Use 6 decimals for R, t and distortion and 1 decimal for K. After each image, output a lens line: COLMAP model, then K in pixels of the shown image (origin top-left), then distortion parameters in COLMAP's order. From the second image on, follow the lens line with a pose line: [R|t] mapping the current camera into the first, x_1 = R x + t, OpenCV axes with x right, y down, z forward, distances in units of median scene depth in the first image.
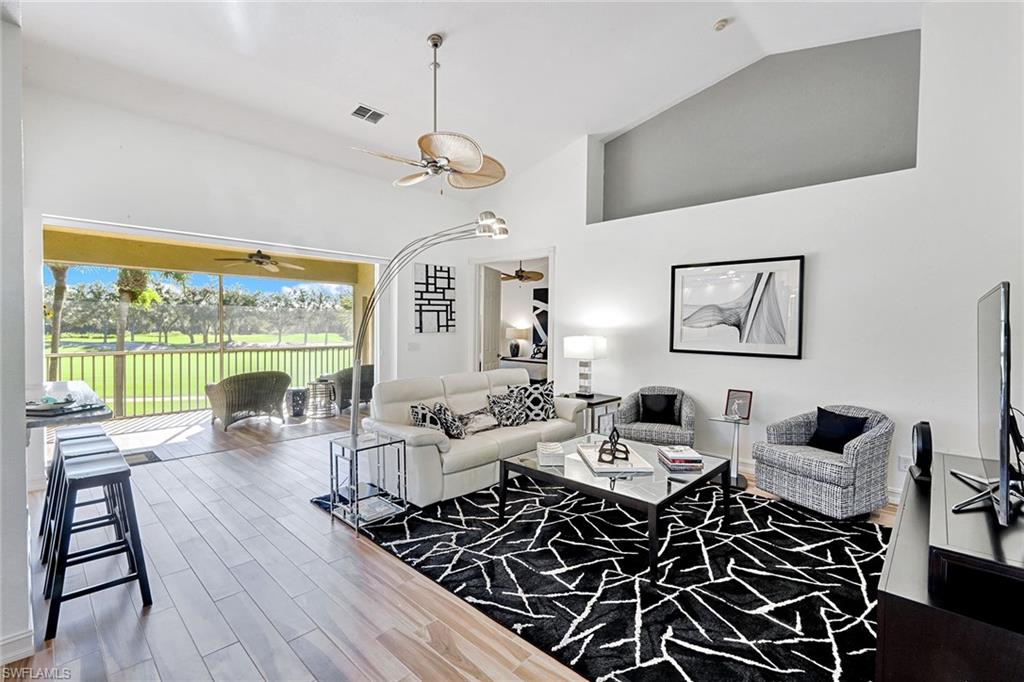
lens RADIAL K [[456.7, 0, 506.7], [0, 456.7, 339.2], [0, 0, 1]] dist [0.002722, 0.000476]
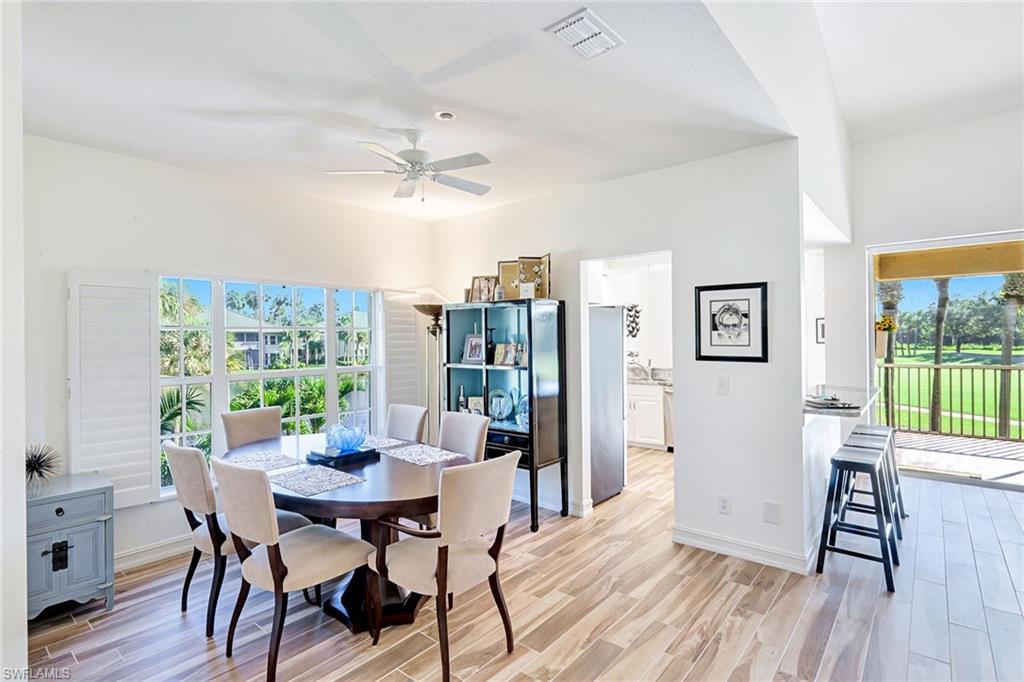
lens RADIAL K [[500.7, 0, 512.9], [0, 500.7, 335.9], [0, 0, 1]] dist [0.003917, 0.000385]
pose [[0.065631, -0.015172, -0.997729, 0.130188], [-0.014414, 0.999766, -0.016151, -0.002560], [0.997740, 0.015441, 0.065397, -0.003077]]
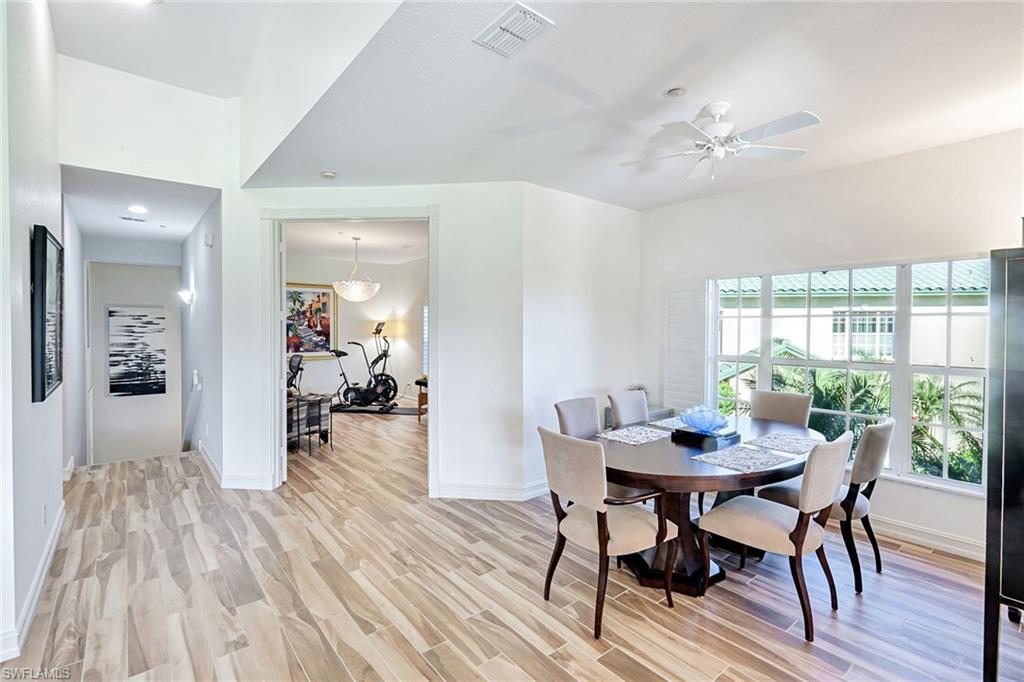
lens RADIAL K [[468.7, 0, 510.5], [0, 468.7, 334.5], [0, 0, 1]] dist [-0.003060, -0.000473]
pose [[-0.992758, -0.016209, 0.119031, -0.188095], [-0.010923, 0.998931, 0.044928, -0.016853], [-0.119632, 0.043303, -0.991873, 0.337984]]
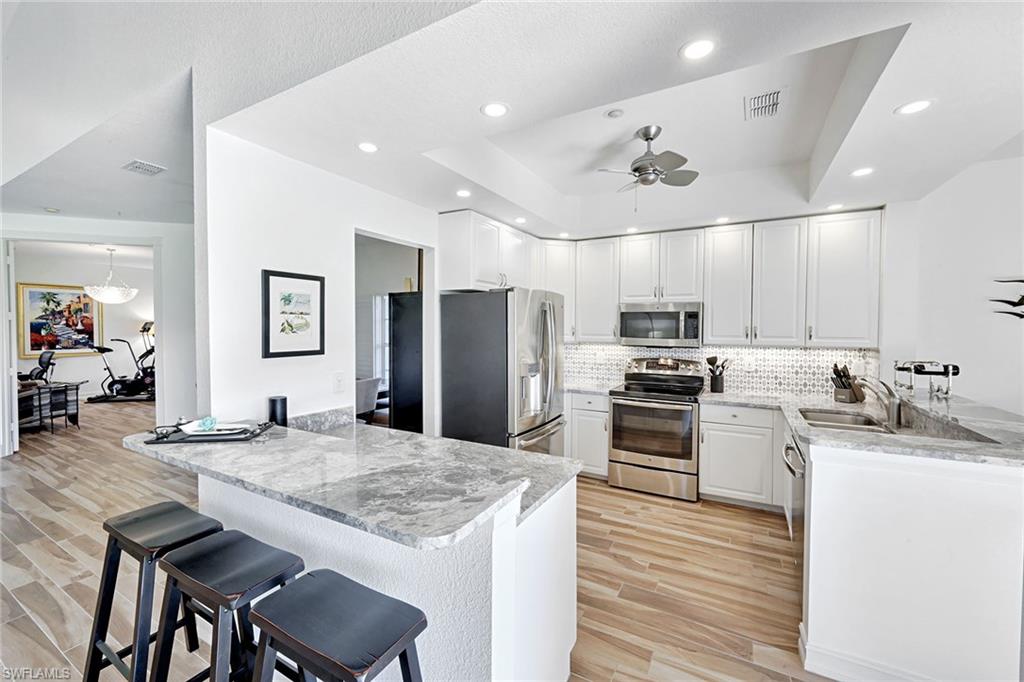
lens RADIAL K [[411.5, 0, 510.0], [0, 411.5, 336.5], [0, 0, 1]] dist [0.001591, -0.000008]
pose [[-0.969205, -0.007178, -0.246151, -0.437531], [-0.019939, 0.998580, 0.049391, -0.027574], [0.245447, 0.052778, -0.967972, 0.609874]]
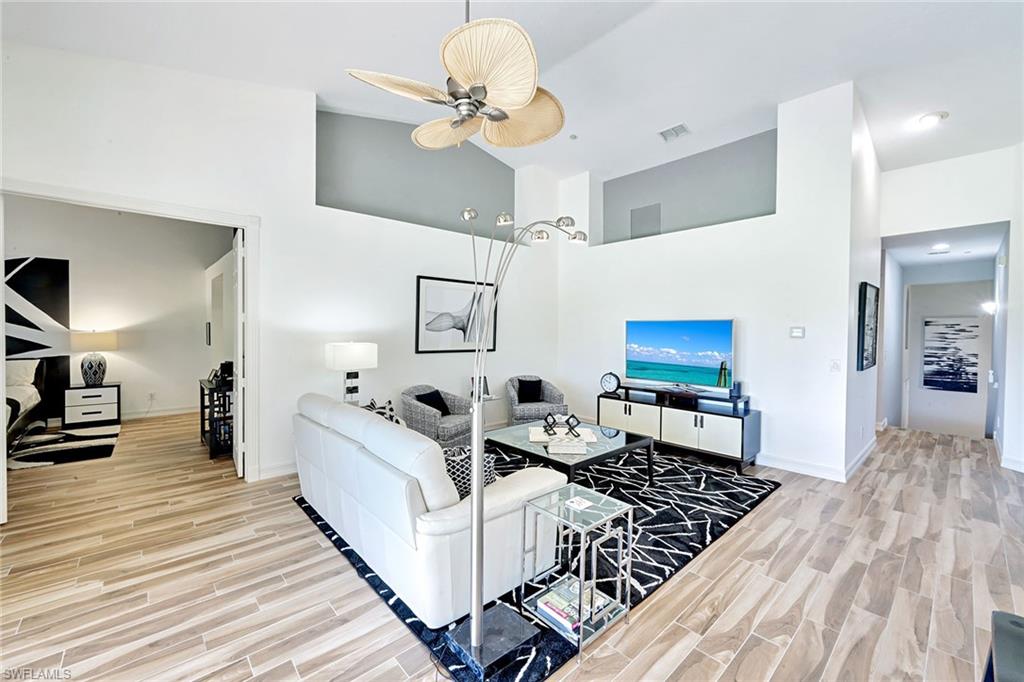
lens RADIAL K [[411.5, 0, 510.0], [0, 411.5, 336.5], [0, 0, 1]] dist [0.001591, -0.000008]
pose [[0.074091, -0.026728, 0.996893, -0.451636], [0.020954, 0.999462, 0.025240, -0.024266], [-0.997031, 0.019019, 0.074612, 0.512548]]
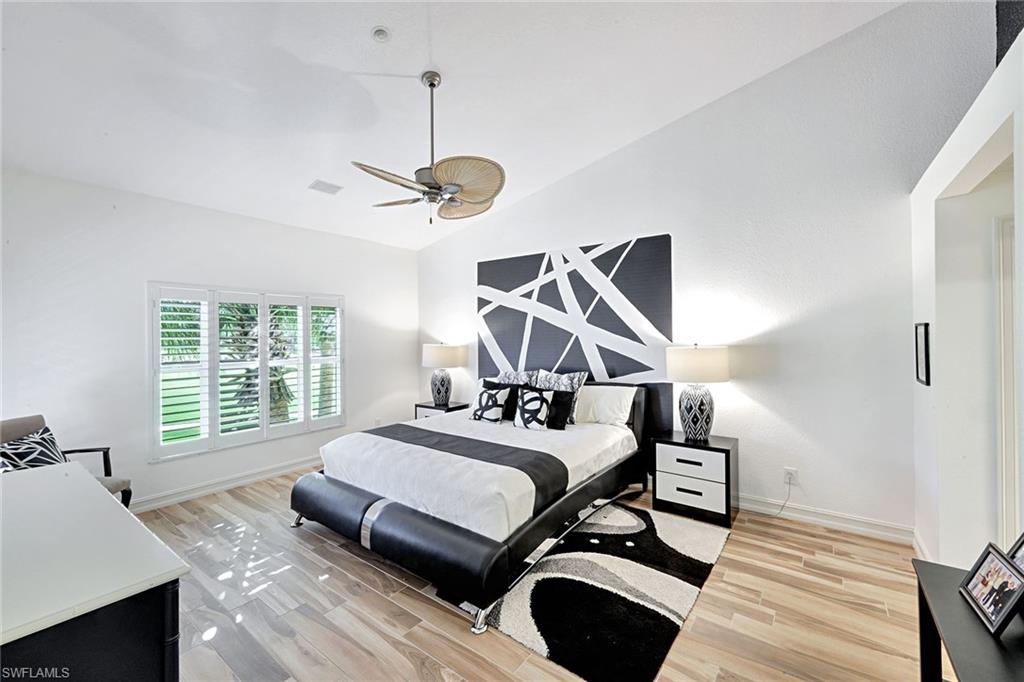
lens RADIAL K [[411.5, 0, 510.0], [0, 411.5, 336.5], [0, 0, 1]] dist [0.001591, -0.000008]
pose [[0.992470, -0.014365, 0.121644, 0.065809], [0.018242, 0.999359, -0.030817, -0.031736], [-0.121123, 0.032804, 0.992095, 0.983337]]
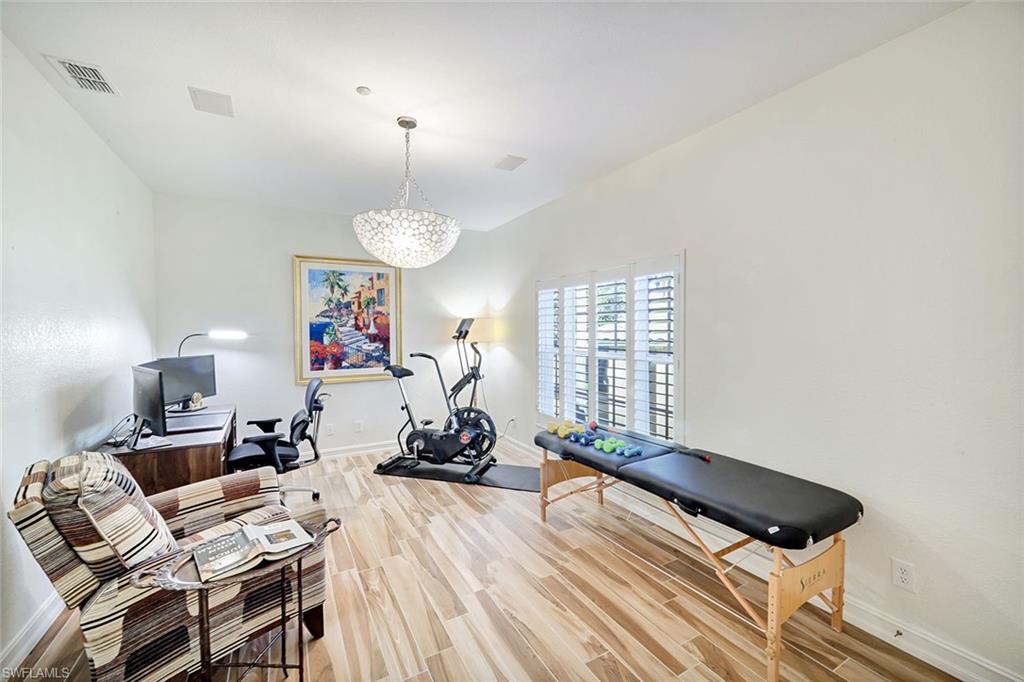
lens RADIAL K [[411.5, 0, 510.0], [0, 411.5, 336.5], [0, 0, 1]] dist [0.001591, -0.000008]
pose [[-0.954255, -0.008563, 0.298871, 0.040466], [0.006481, 0.998763, 0.049309, 0.006388], [-0.298923, 0.048991, -0.953019, -0.248033]]
